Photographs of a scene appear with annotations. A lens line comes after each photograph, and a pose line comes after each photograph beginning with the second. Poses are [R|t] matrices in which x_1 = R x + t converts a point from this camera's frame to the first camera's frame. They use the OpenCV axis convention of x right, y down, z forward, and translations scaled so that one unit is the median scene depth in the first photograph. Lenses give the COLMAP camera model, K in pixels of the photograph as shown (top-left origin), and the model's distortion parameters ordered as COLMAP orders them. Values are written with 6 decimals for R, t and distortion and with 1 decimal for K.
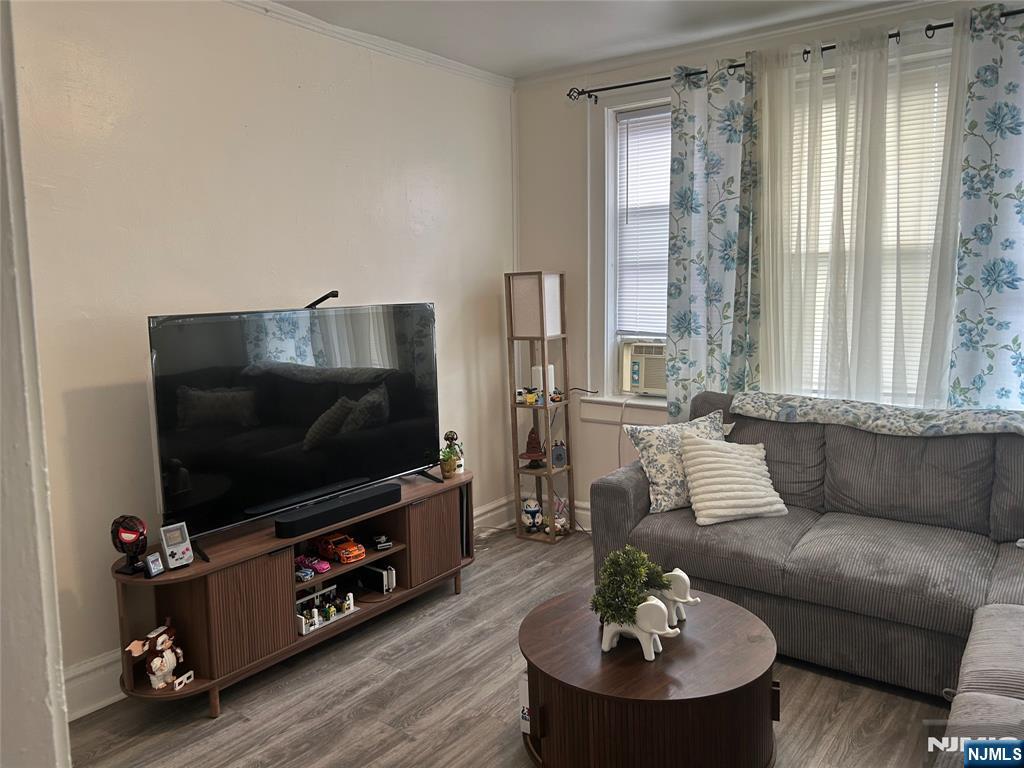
lens RADIAL K [[738.1, 0, 512.0], [0, 738.1, 384.0], [0, 0, 1]] dist [-0.000541, -0.001742]
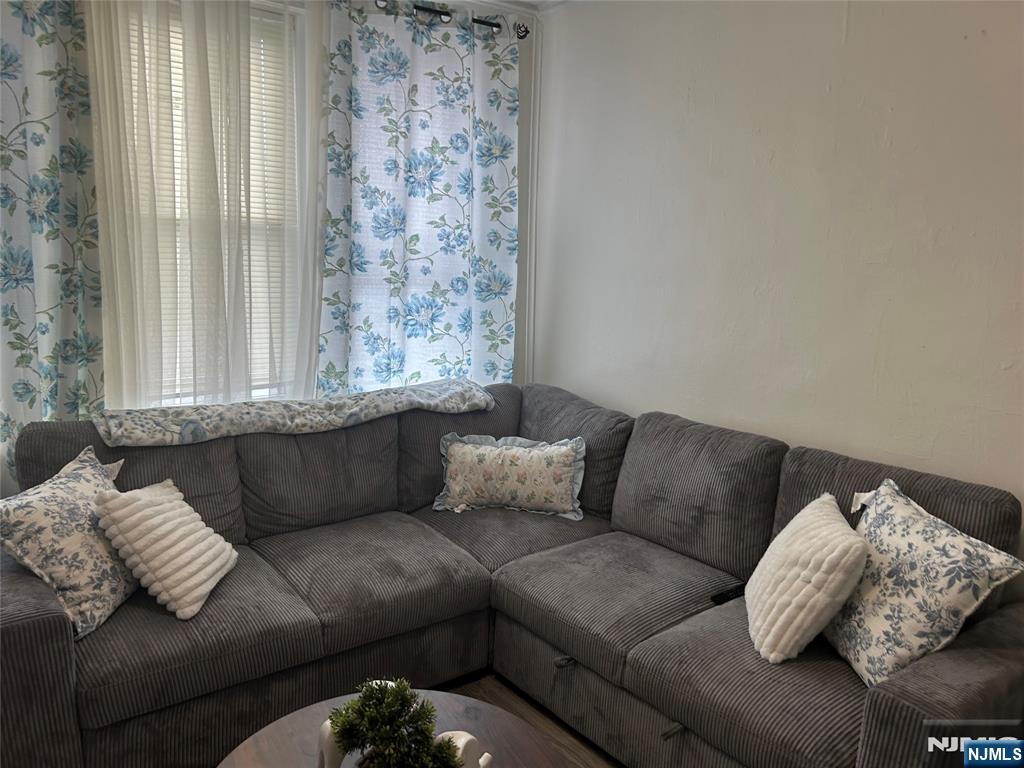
lens RADIAL K [[738.1, 0, 512.0], [0, 738.1, 384.0], [0, 0, 1]] dist [-0.000541, -0.001742]
pose [[0.296404, -0.127729, 0.946483, -0.247736], [0.096651, 0.989941, 0.103326, -0.056847], [-0.950160, 0.060852, 0.305768, 0.473242]]
